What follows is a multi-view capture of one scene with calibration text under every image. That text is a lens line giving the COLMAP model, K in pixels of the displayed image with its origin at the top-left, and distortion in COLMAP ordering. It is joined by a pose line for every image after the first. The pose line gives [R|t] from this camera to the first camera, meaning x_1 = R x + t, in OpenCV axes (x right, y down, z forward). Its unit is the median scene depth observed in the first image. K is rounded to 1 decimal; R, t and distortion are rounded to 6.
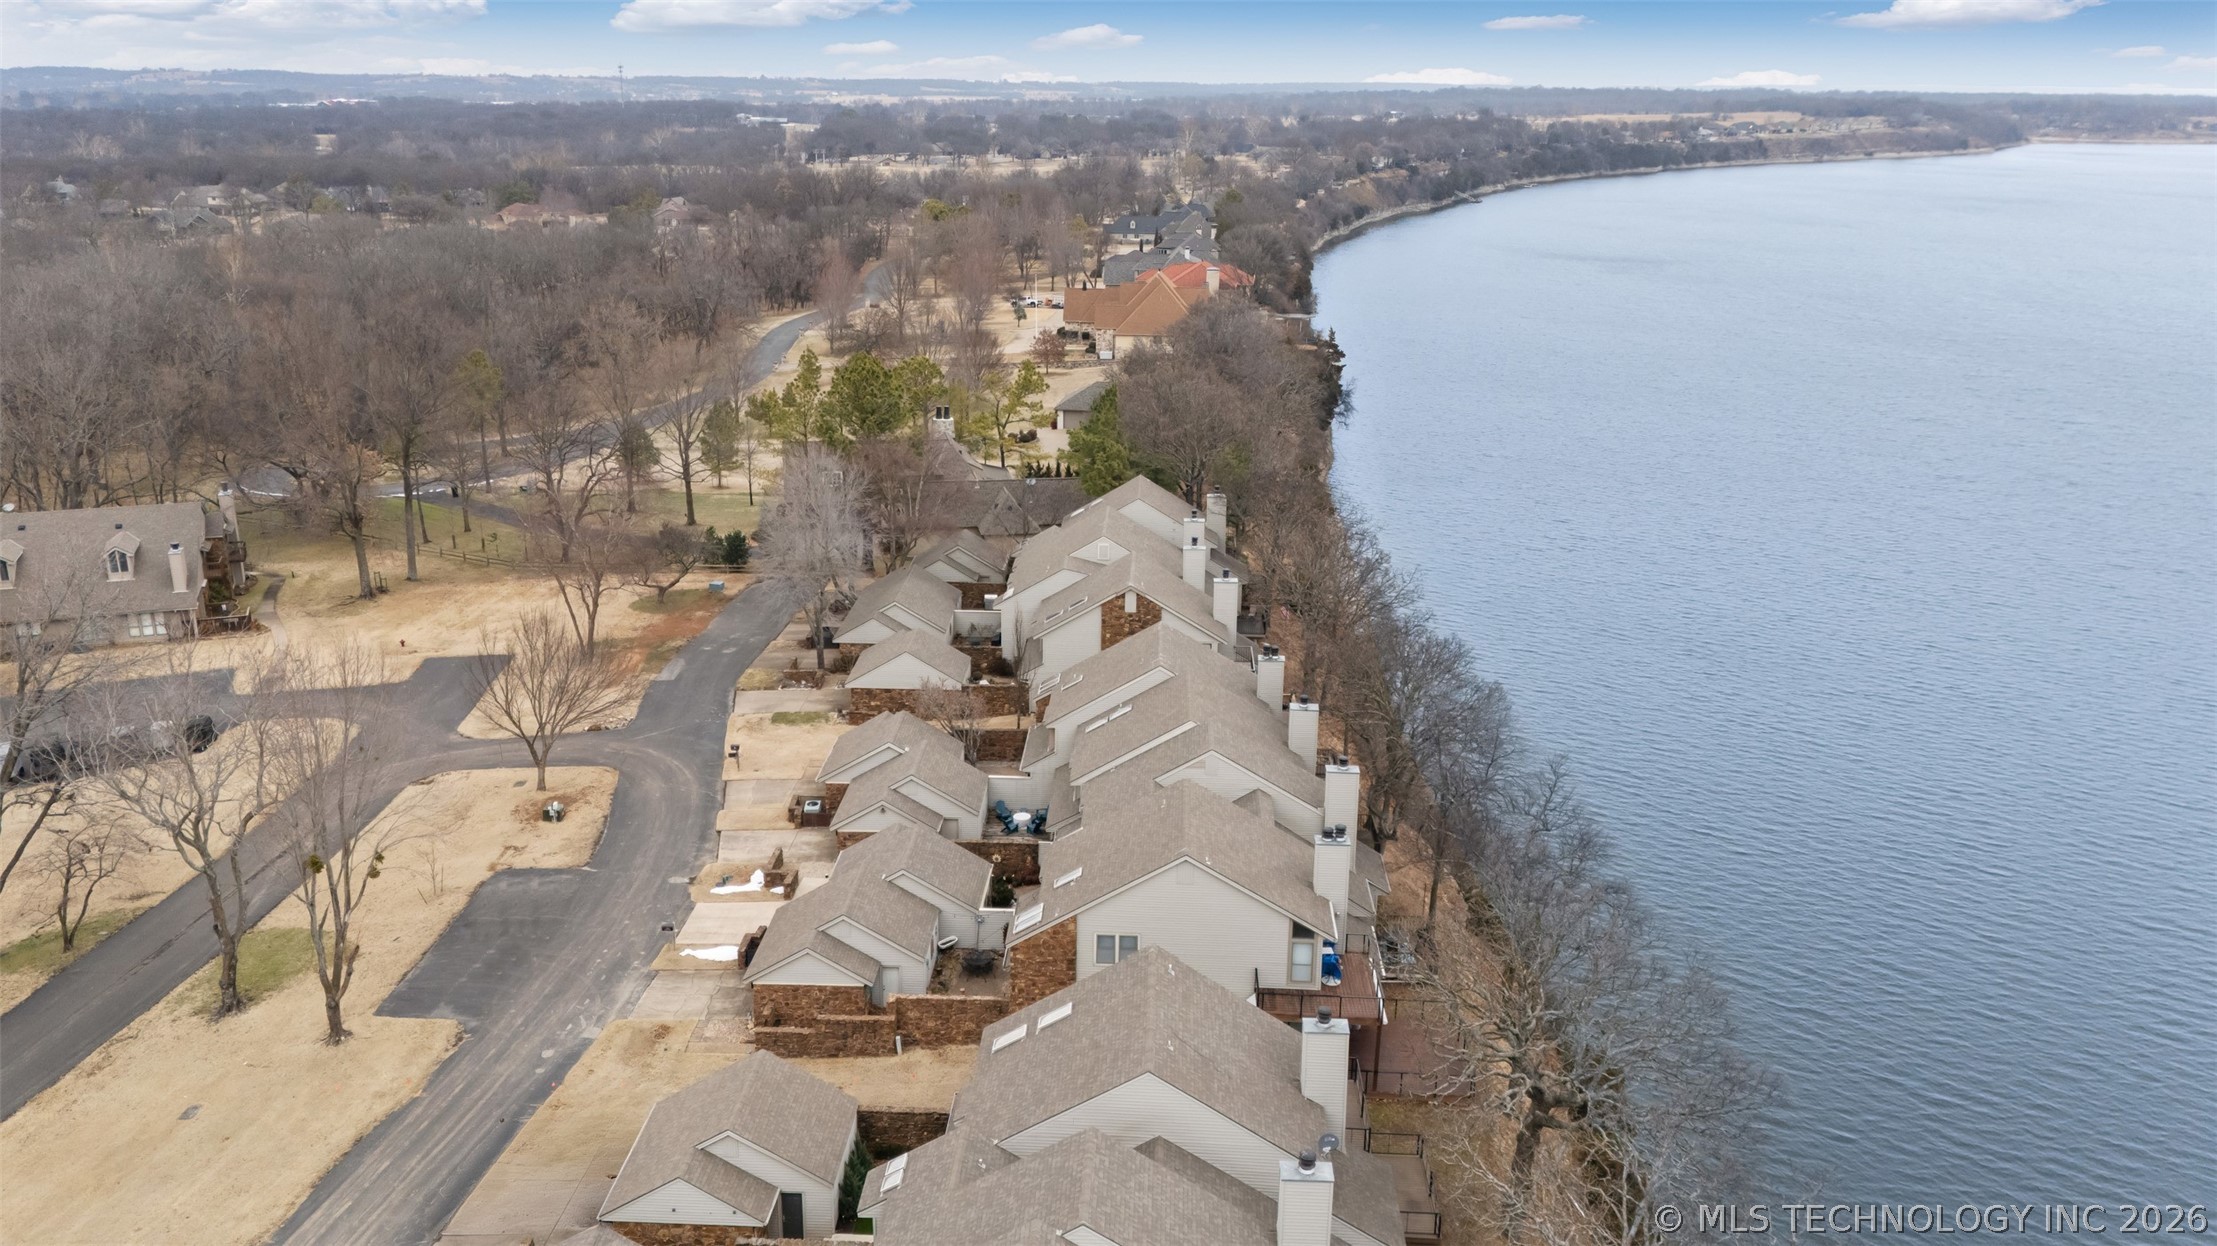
lens RADIAL K [[1628.6, 0, 1106.3], [0, 1628.6, 623.8], [0, 0, 1]] dist [0.055008, -0.048179]
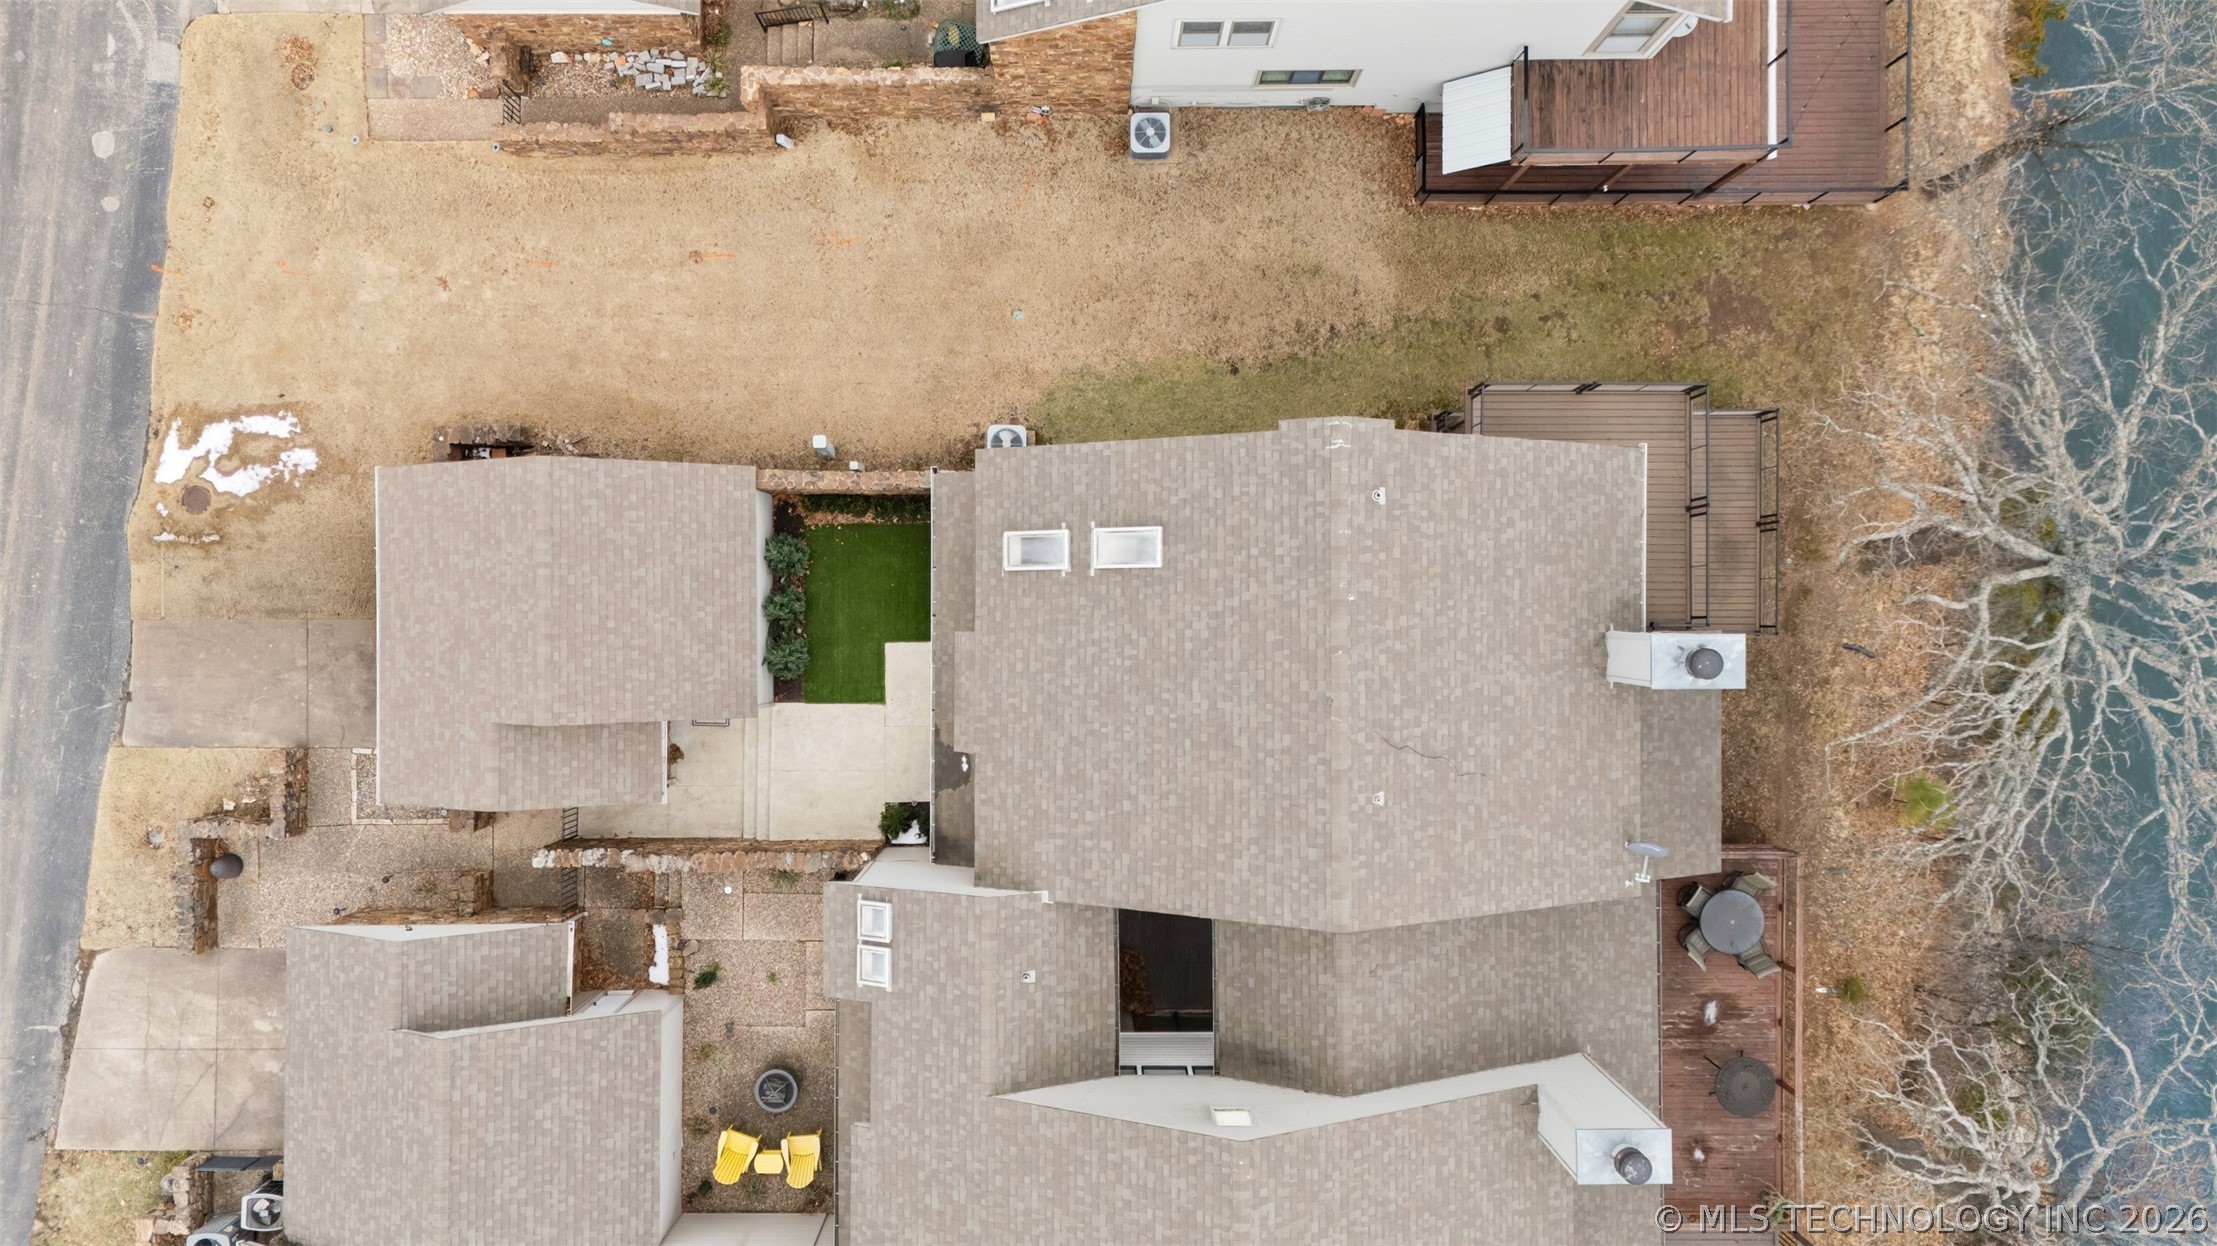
lens RADIAL K [[1628.6, 0, 1096.9], [0, 1628.6, 620.8], [0, 0, 1]] dist [0.055008, -0.048179]
pose [[0.999104, -0.041629, -0.007623, -0.031809], [0.020251, 0.312083, 0.949839, -0.180503], [-0.037162, -0.949142, 0.312647, 0.695748]]
